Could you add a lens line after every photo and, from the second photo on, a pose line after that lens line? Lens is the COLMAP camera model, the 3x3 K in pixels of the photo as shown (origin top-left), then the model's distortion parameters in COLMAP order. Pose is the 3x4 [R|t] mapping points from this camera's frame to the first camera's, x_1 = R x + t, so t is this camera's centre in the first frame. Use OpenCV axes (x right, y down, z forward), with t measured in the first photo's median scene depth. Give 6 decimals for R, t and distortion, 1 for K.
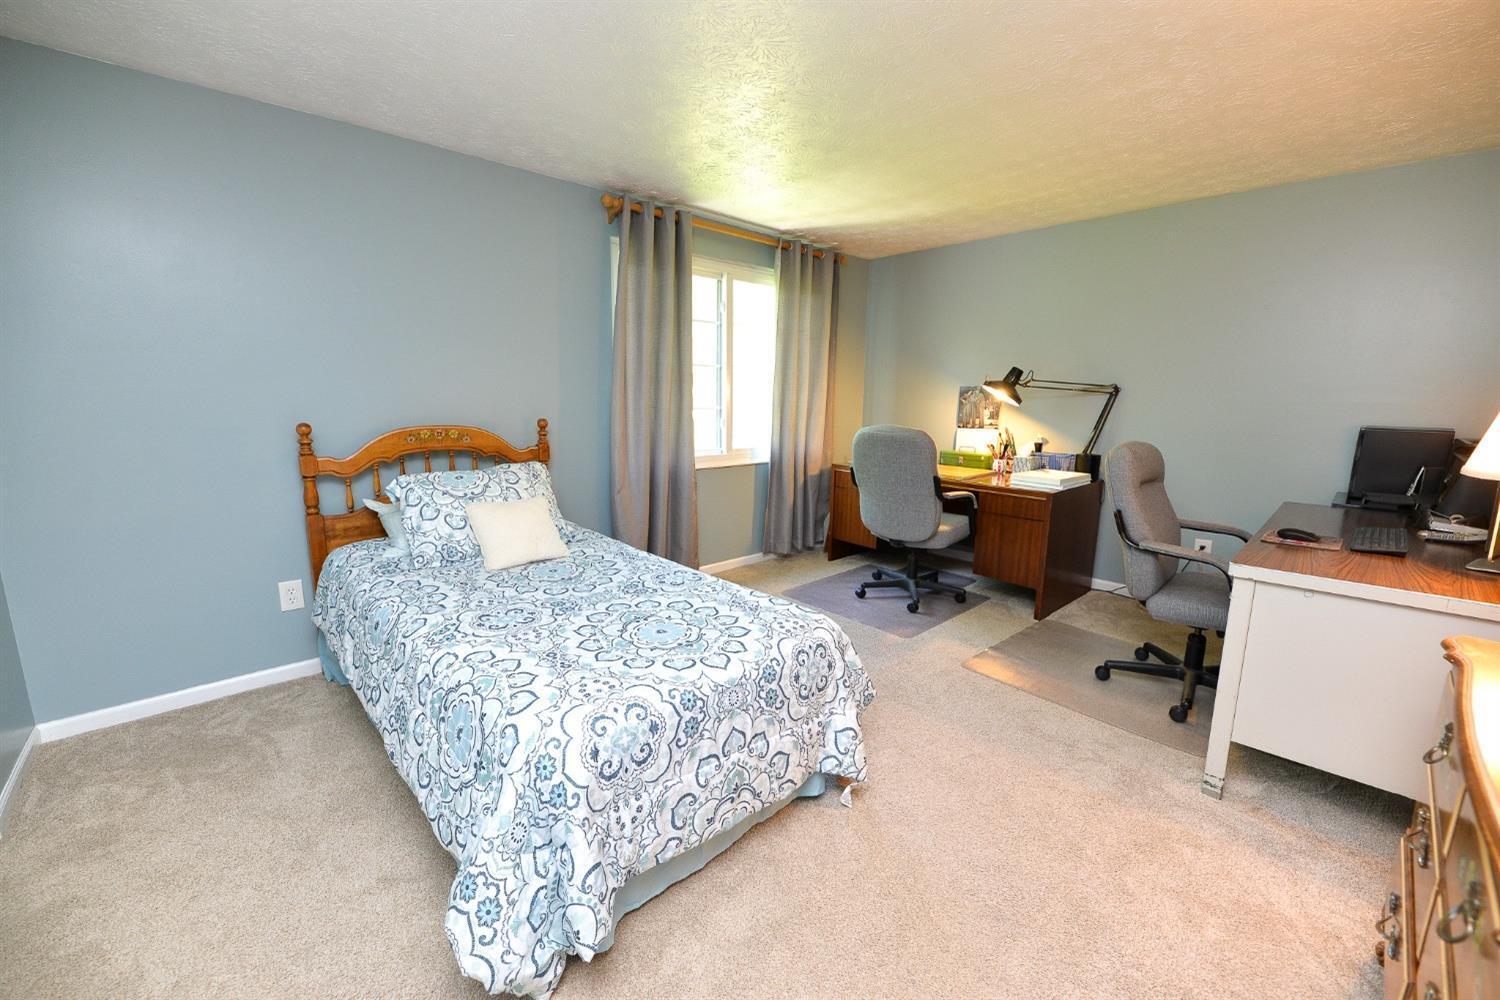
lens RADIAL K [[608.7, 0, 741.5], [0, 608.7, 496.2], [0, 0, 1]] dist [-0.000471, -0.002179]
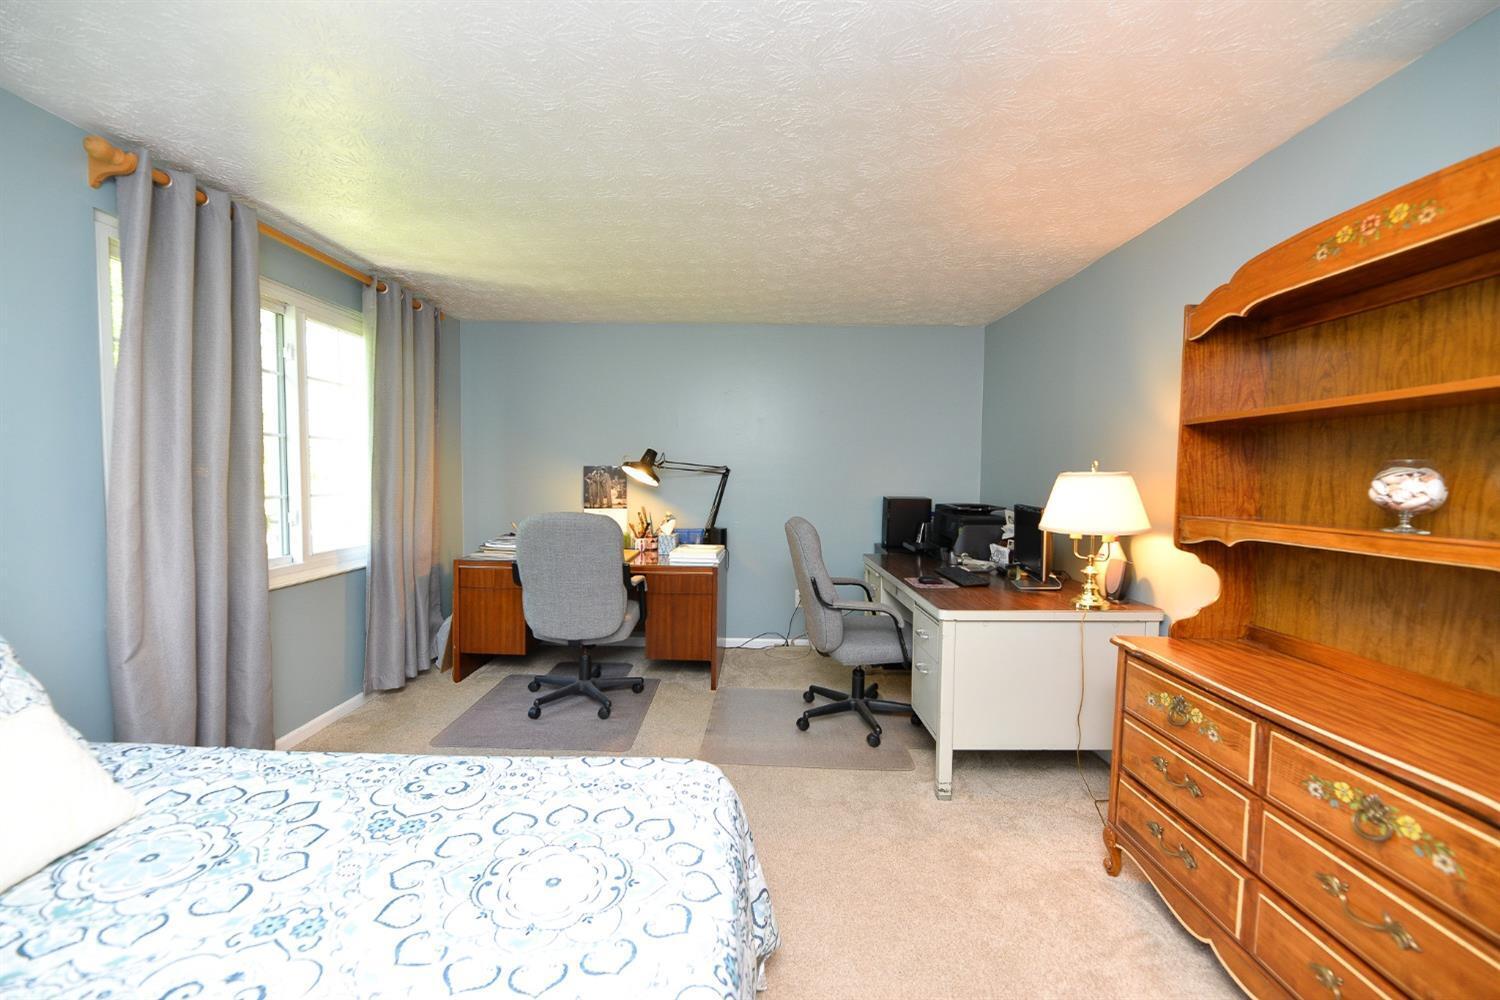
lens RADIAL K [[608.7, 0, 750.9], [0, 608.7, 495.5], [0, 0, 1]] dist [-0.000471, -0.002179]
pose [[0.681835, -0.030350, 0.730876, -0.201638], [0.116121, 0.990961, -0.067179, -0.044941], [-0.722230, 0.130675, 0.679196, 0.186194]]
